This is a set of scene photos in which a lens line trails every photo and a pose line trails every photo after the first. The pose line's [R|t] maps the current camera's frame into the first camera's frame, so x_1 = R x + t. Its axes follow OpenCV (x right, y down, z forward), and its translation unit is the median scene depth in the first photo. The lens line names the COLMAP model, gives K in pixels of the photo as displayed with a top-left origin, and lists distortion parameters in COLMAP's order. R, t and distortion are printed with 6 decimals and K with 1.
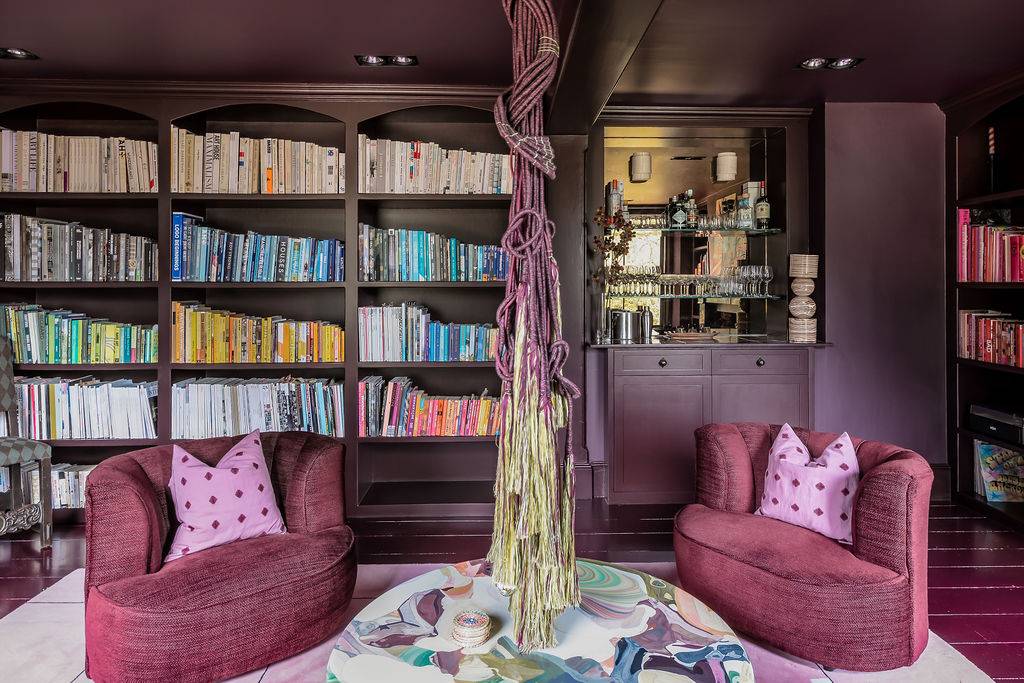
lens RADIAL K [[645.7, 0, 512.8], [0, 645.7, 287.3], [0, 0, 1]] dist [0.002064, 0.002129]
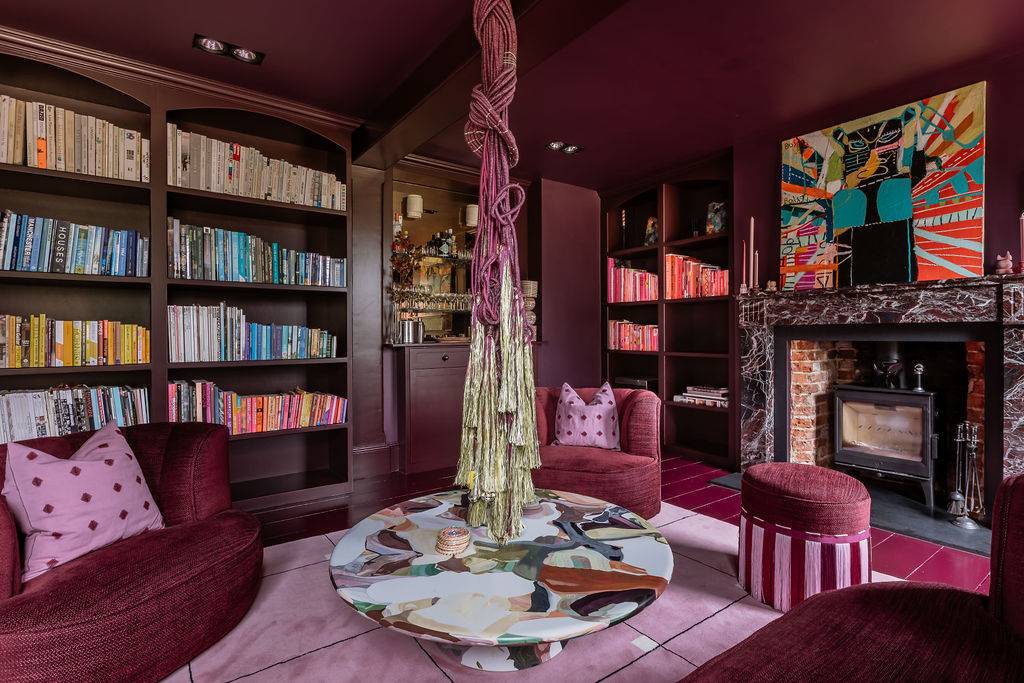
lens RADIAL K [[512.8, 0, 512.0], [0, 512.8, 341.5], [0, 0, 1]] dist [-0.001931, -0.000476]
pose [[0.815635, -0.007801, 0.578514, -0.262710], [0.006627, 0.999969, 0.004141, 0.084526], [-0.578528, 0.000456, 0.815662, 0.092366]]
